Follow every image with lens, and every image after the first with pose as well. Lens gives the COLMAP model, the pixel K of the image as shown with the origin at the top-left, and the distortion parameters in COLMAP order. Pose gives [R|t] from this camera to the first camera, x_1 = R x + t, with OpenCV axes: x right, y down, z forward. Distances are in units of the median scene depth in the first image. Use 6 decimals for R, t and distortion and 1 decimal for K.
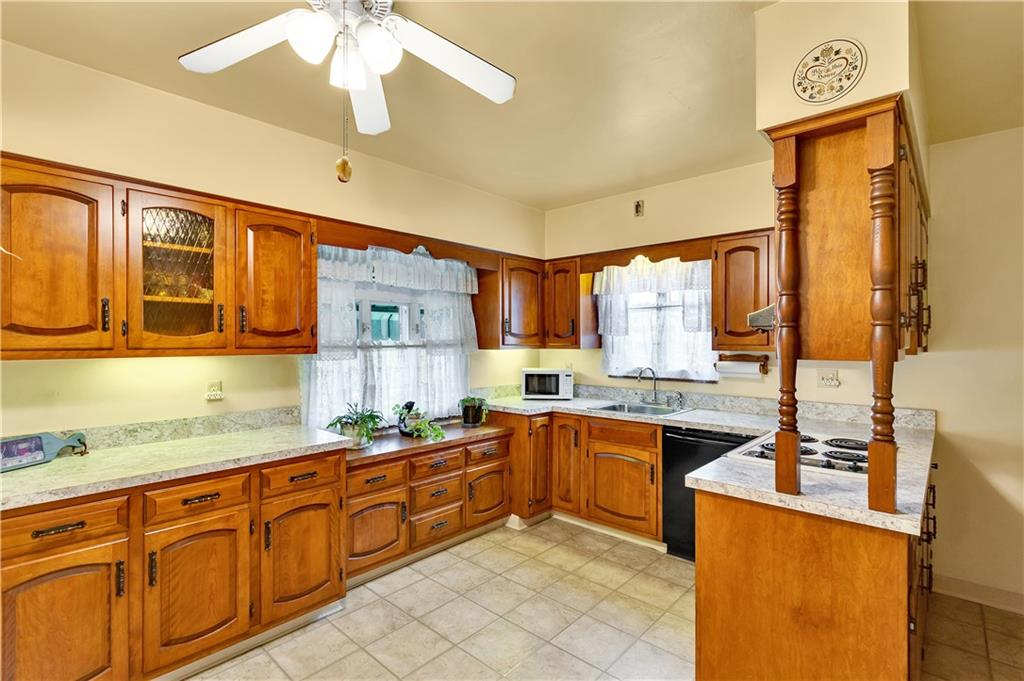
lens RADIAL K [[479.0, 0, 509.1], [0, 479.0, 339.4], [0, 0, 1]] dist [-0.004323, 0.003163]
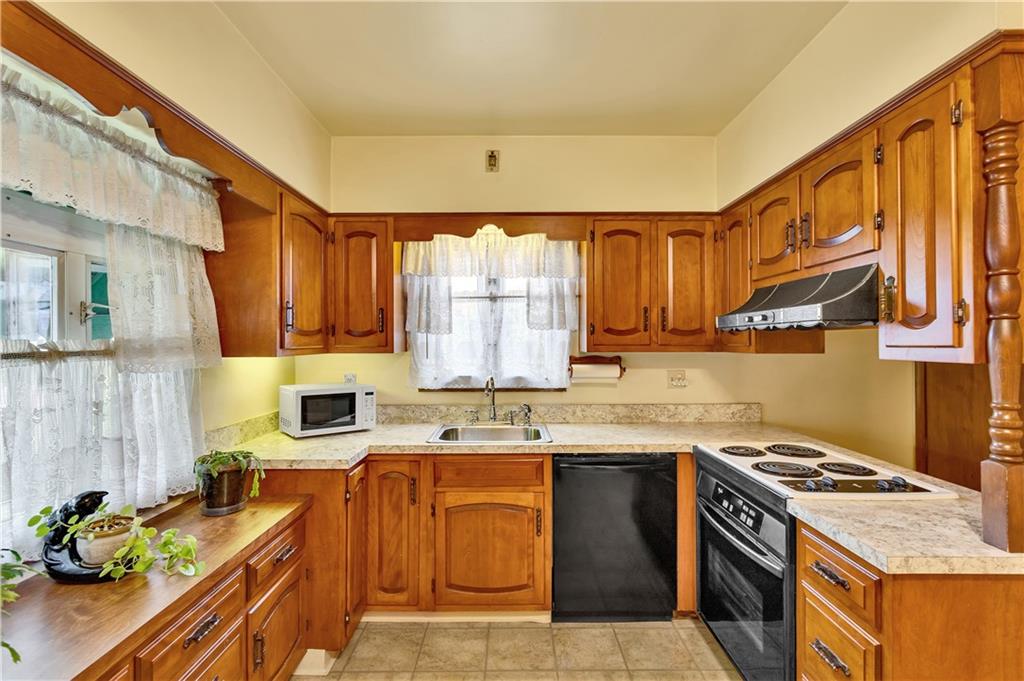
lens RADIAL K [[479.0, 0, 510.5], [0, 479.0, 339.0], [0, 0, 1]] dist [-0.004323, 0.003163]
pose [[0.736673, 0.001426, 0.676248, -0.201656], [0.000831, 0.999995, -0.003014, 0.002770], [-0.676249, 0.002783, 0.736668, 0.430330]]
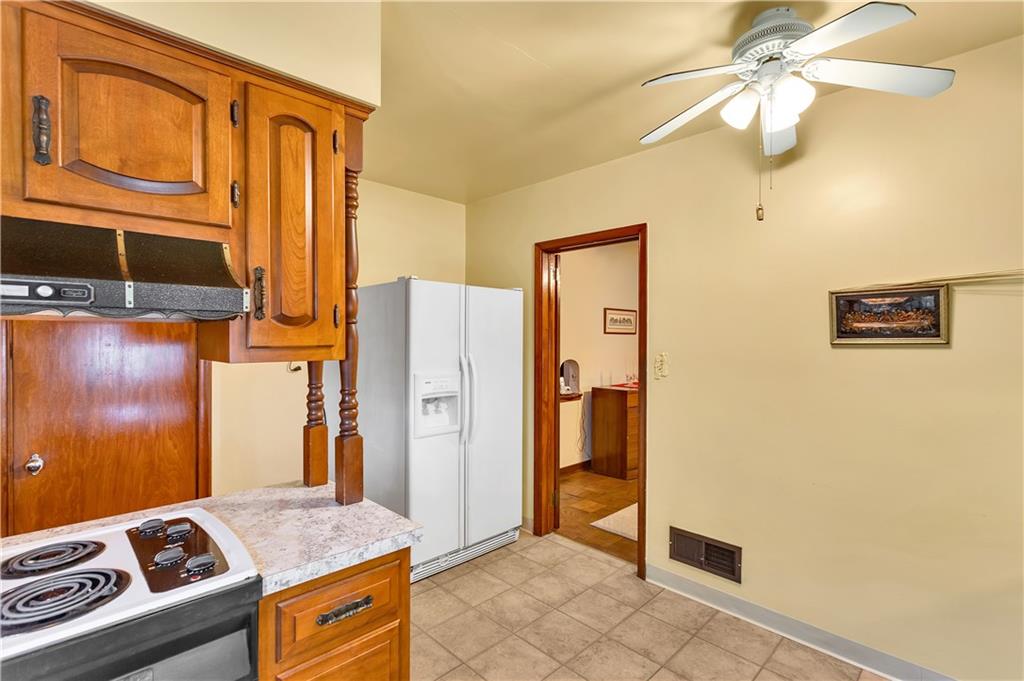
lens RADIAL K [[479.0, 0, 514.2], [0, 479.0, 339.3], [0, 0, 1]] dist [-0.004323, 0.003163]
pose [[-0.998550, -0.003770, 0.053708, 0.096634], [-0.003753, 0.999993, 0.000418, 0.001272], [-0.053710, 0.000215, -0.998557, 0.844295]]
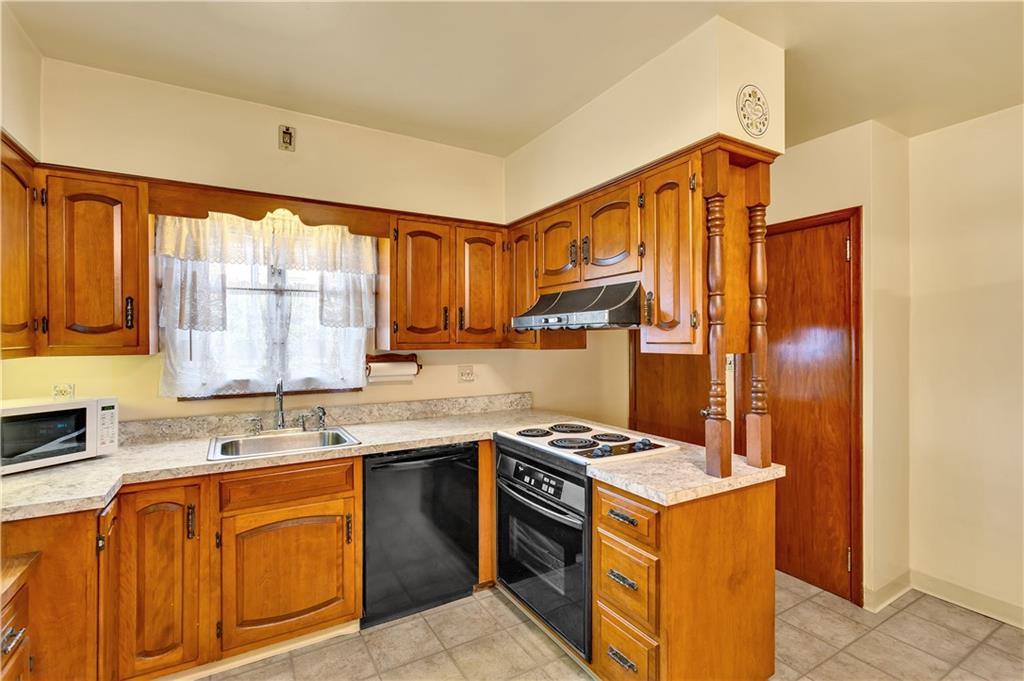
lens RADIAL K [[479.0, 0, 512.6], [0, 479.0, 339.6], [0, 0, 1]] dist [-0.004323, 0.003163]
pose [[0.290455, -0.002937, 0.956884, -0.264389], [0.000335, 0.999996, 0.002967, 0.002268], [-0.956889, -0.000541, 0.290454, 0.500312]]
